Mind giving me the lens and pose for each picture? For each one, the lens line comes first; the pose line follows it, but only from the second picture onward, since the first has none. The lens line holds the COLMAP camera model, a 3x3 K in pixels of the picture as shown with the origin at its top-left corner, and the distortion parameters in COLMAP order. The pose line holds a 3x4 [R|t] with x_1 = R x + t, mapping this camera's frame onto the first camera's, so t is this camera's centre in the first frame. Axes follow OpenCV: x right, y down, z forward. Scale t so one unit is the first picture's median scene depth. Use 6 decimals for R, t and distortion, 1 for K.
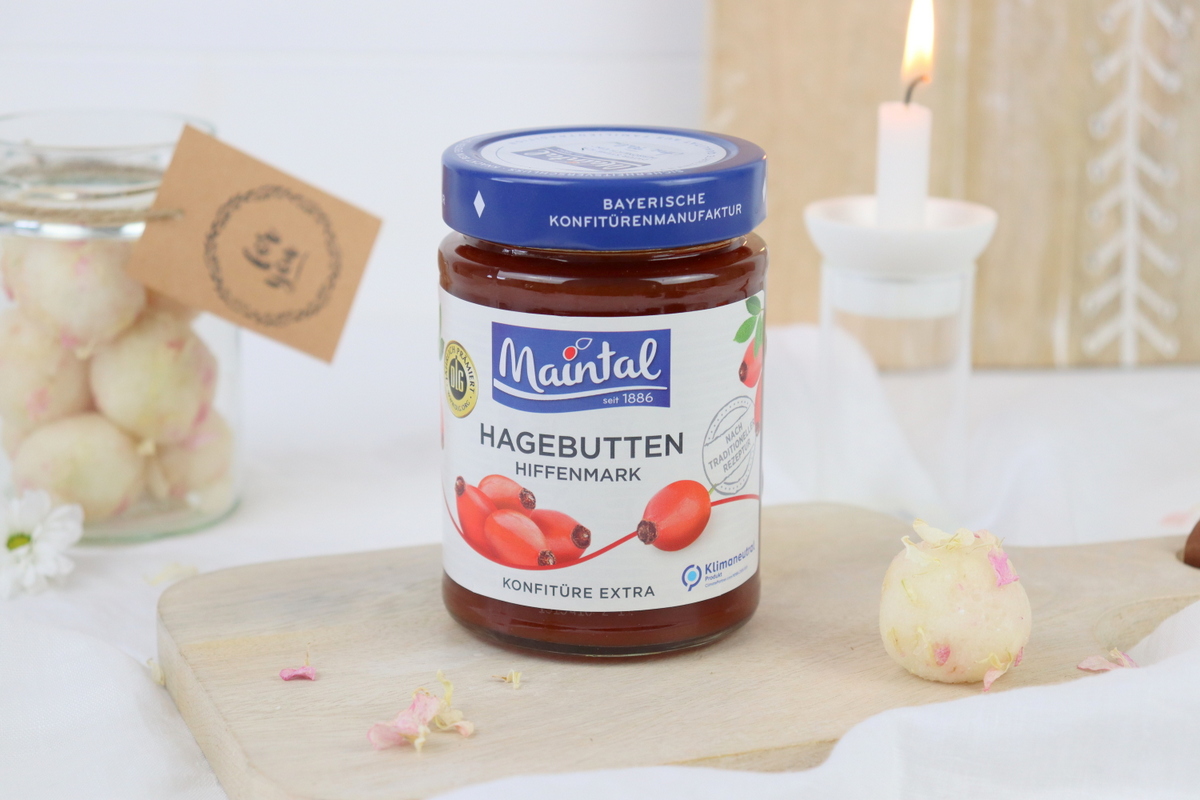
lens RADIAL K [[2793.1, 0, 600.0], [0, 2793.1, 400.0], [0, 0, 1]] dist [0.270077, 0.020485]
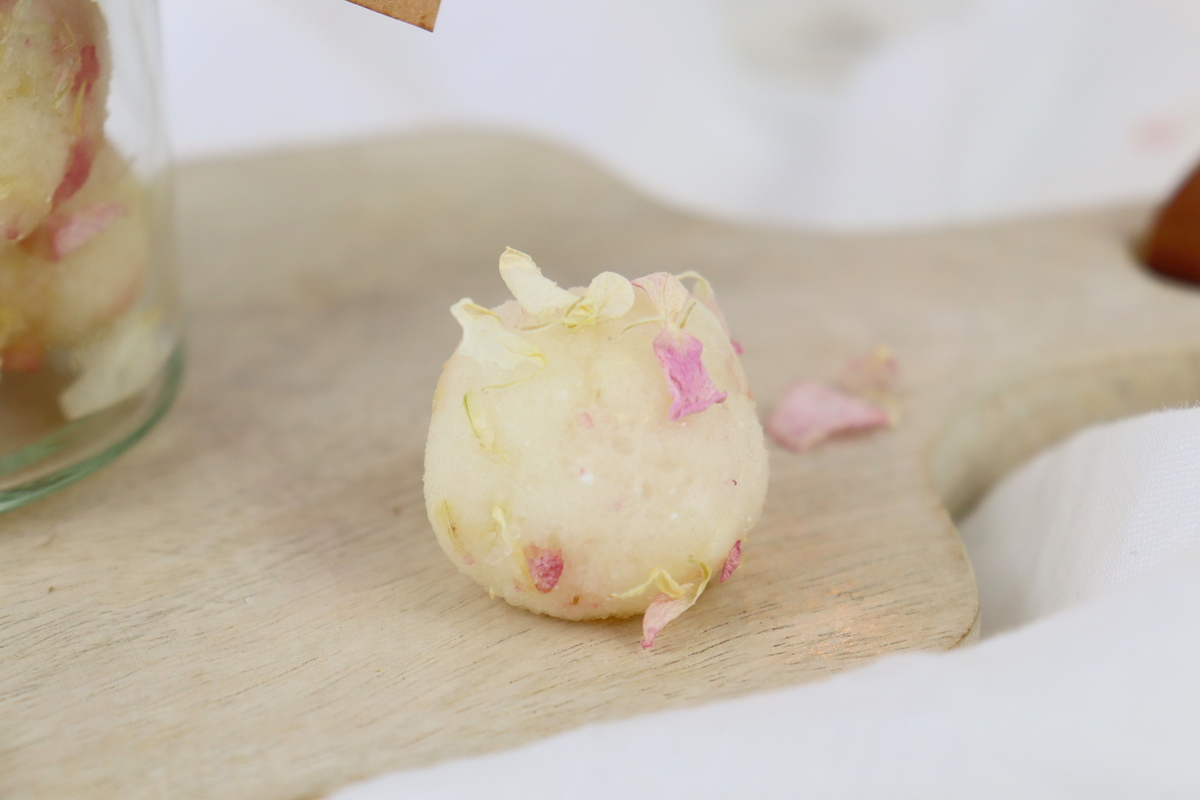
lens RADIAL K [[2898.6, 0, 600.0], [0, 2898.6, 400.0], [0, 0, 1]] dist [0.113645, 0.275791]
pose [[0.999837, 0.005995, -0.017038, 0.136961], [-0.002559, 0.980810, 0.194950, -0.022941], [0.017880, -0.194875, 0.980665, 0.561600]]
